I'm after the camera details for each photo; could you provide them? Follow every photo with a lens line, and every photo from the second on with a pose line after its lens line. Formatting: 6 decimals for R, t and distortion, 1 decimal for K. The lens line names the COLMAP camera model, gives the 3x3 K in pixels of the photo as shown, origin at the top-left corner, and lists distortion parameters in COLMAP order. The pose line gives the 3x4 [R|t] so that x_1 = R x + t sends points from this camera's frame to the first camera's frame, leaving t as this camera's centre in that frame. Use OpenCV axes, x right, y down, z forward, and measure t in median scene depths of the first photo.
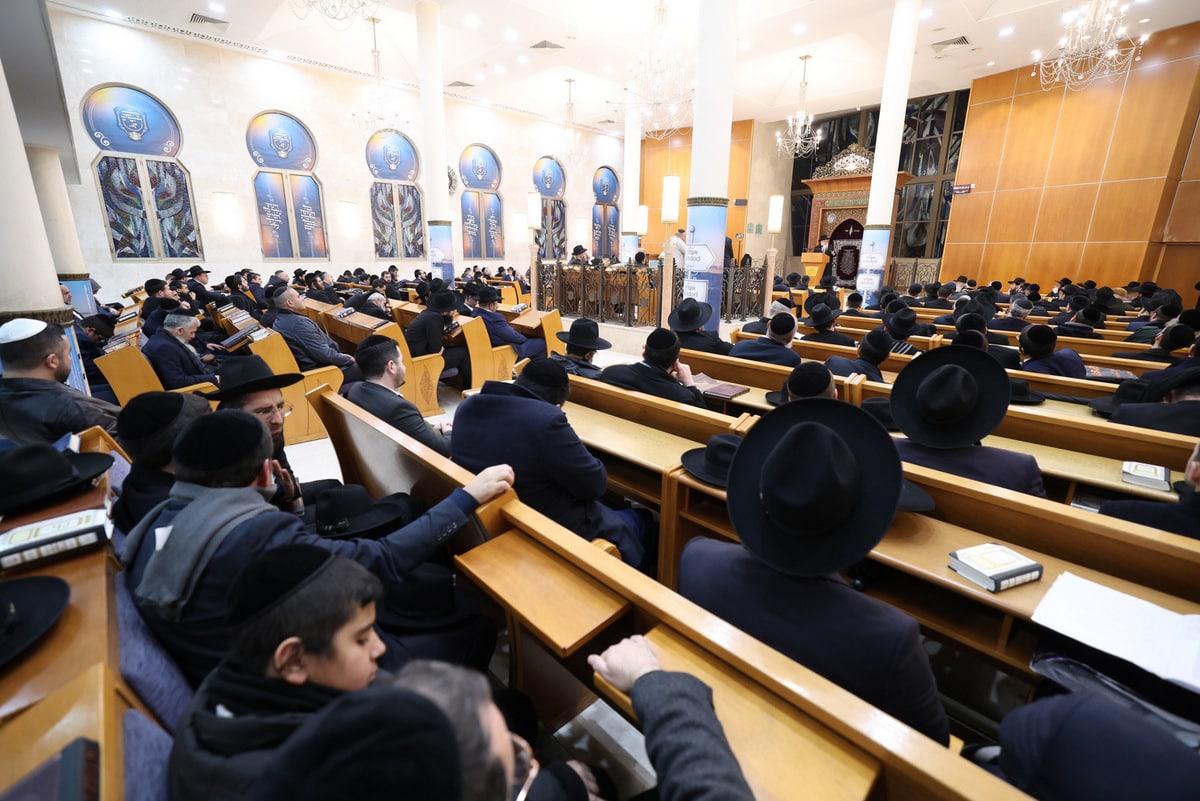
lens RADIAL K [[546.0, 0, 600.0], [0, 546.0, 400.5], [0, 0, 1]] dist [0.000591, 0.000212]
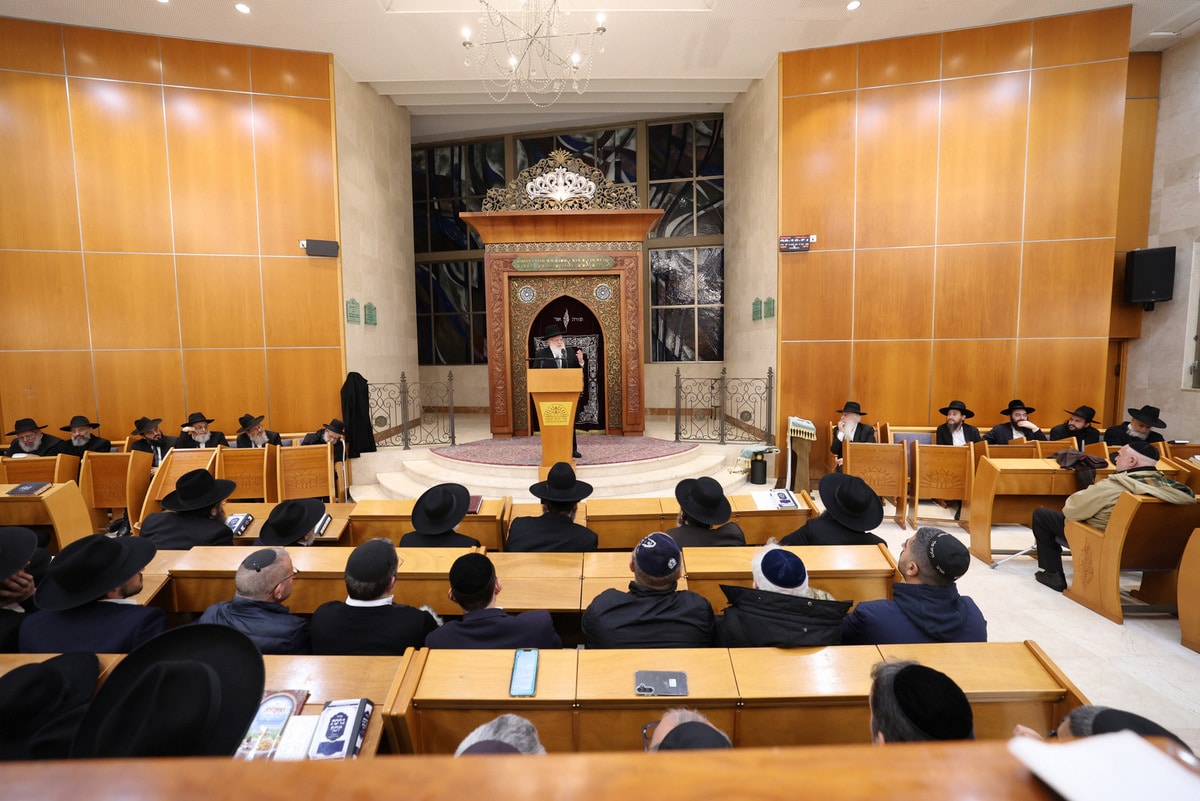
lens RADIAL K [[509.6, 0, 600.0], [0, 509.6, 400.5], [0, 0, 1]] dist [-0.050133, 0.000014]
pose [[0.689831, -0.095360, 0.717663, 0.116566], [0.210779, 0.974798, -0.073077, -0.171808], [-0.692608, 0.201679, 0.692546, 0.585414]]
